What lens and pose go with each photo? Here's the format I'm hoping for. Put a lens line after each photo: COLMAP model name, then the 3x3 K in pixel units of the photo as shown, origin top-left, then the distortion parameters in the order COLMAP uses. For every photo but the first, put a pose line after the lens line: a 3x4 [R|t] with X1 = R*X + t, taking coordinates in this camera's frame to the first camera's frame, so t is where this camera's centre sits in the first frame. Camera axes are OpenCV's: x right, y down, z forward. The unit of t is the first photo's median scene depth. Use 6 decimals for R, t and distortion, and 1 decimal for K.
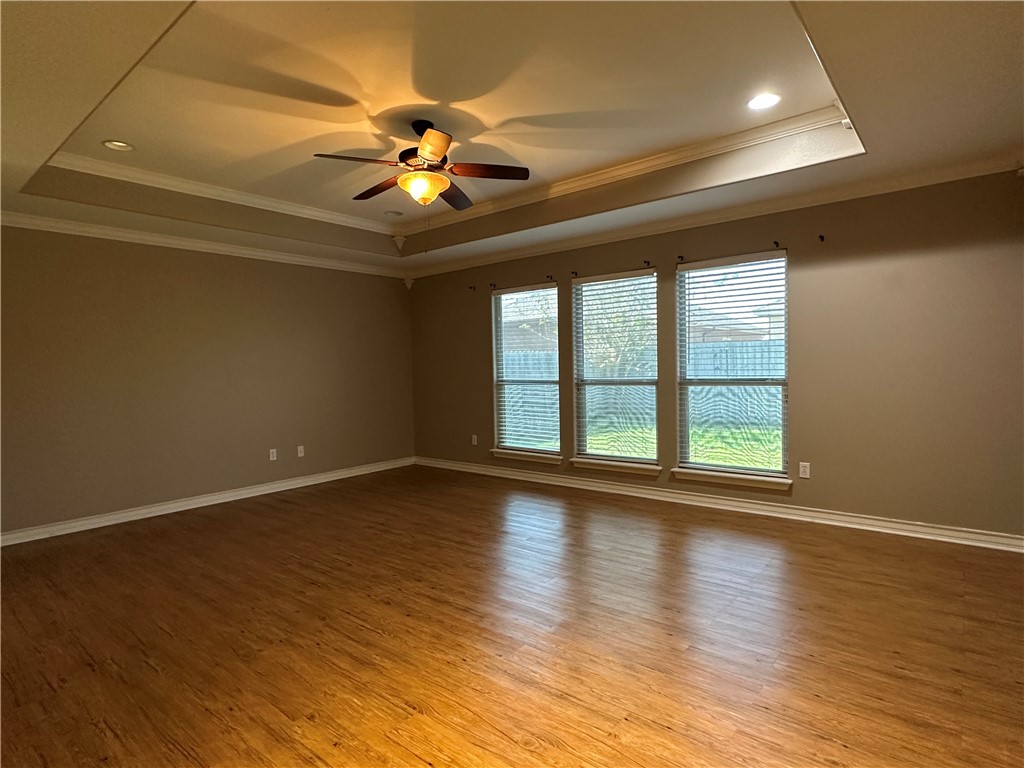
lens RADIAL K [[545.7, 0, 513.9], [0, 545.7, 384.4], [0, 0, 1]] dist [-0.003608, 0.002506]
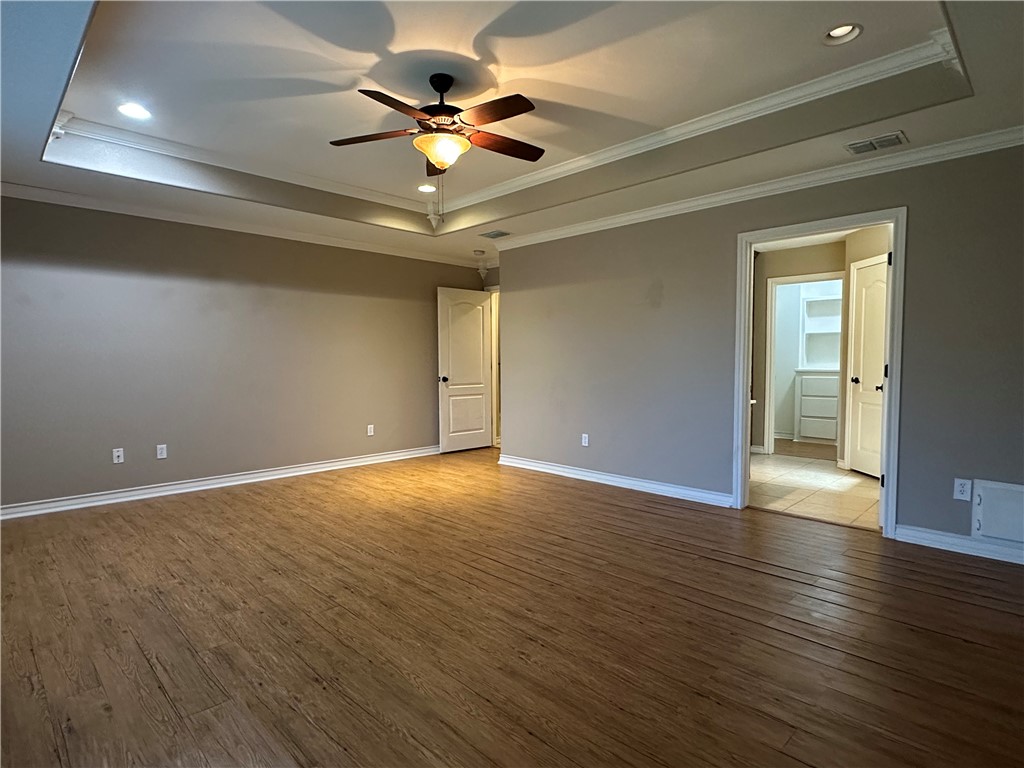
lens RADIAL K [[545.7, 0, 519.3], [0, 545.7, 382.5], [0, 0, 1]] dist [-0.003608, 0.002506]
pose [[-0.995438, 0.023709, 0.092415, -0.381245], [0.030564, 0.996828, 0.073486, -0.035847], [-0.090380, 0.075975, -0.993005, 2.001319]]
